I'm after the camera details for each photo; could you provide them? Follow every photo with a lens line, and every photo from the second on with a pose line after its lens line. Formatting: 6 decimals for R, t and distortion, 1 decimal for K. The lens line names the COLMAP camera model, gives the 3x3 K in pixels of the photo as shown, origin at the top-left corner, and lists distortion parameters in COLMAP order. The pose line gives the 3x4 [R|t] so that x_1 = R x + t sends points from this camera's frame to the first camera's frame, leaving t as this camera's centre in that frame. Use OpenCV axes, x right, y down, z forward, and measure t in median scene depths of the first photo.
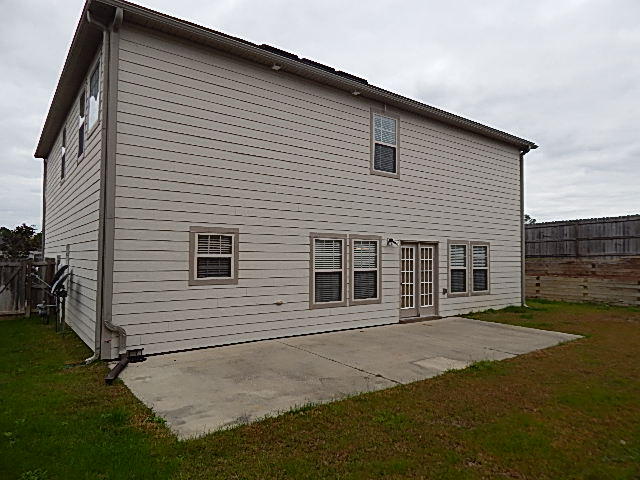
lens RADIAL K [[420.2, 0, 320.0], [0, 420.2, 240.0], [0, 0, 1]] dist [0.005669, -0.006088]
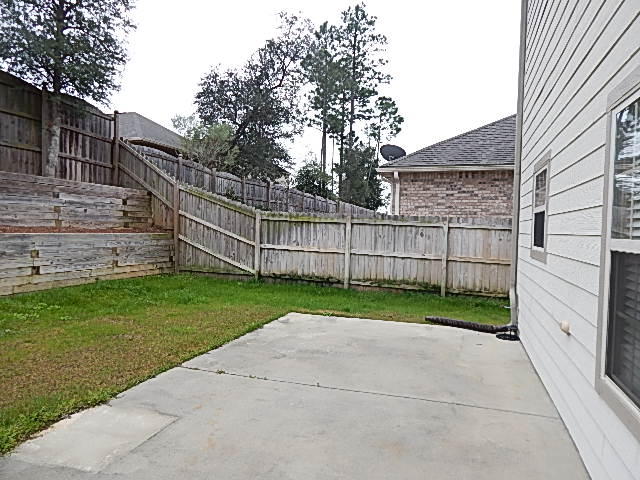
lens RADIAL K [[420.2, 0, 320.0], [0, 420.2, 240.0], [0, 0, 1]] dist [0.005669, -0.006088]
pose [[-0.831015, -0.006388, -0.556213, 0.391295], [-0.001621, 0.999958, -0.009062, 0.112044], [0.556248, -0.006629, -0.830990, 1.680181]]
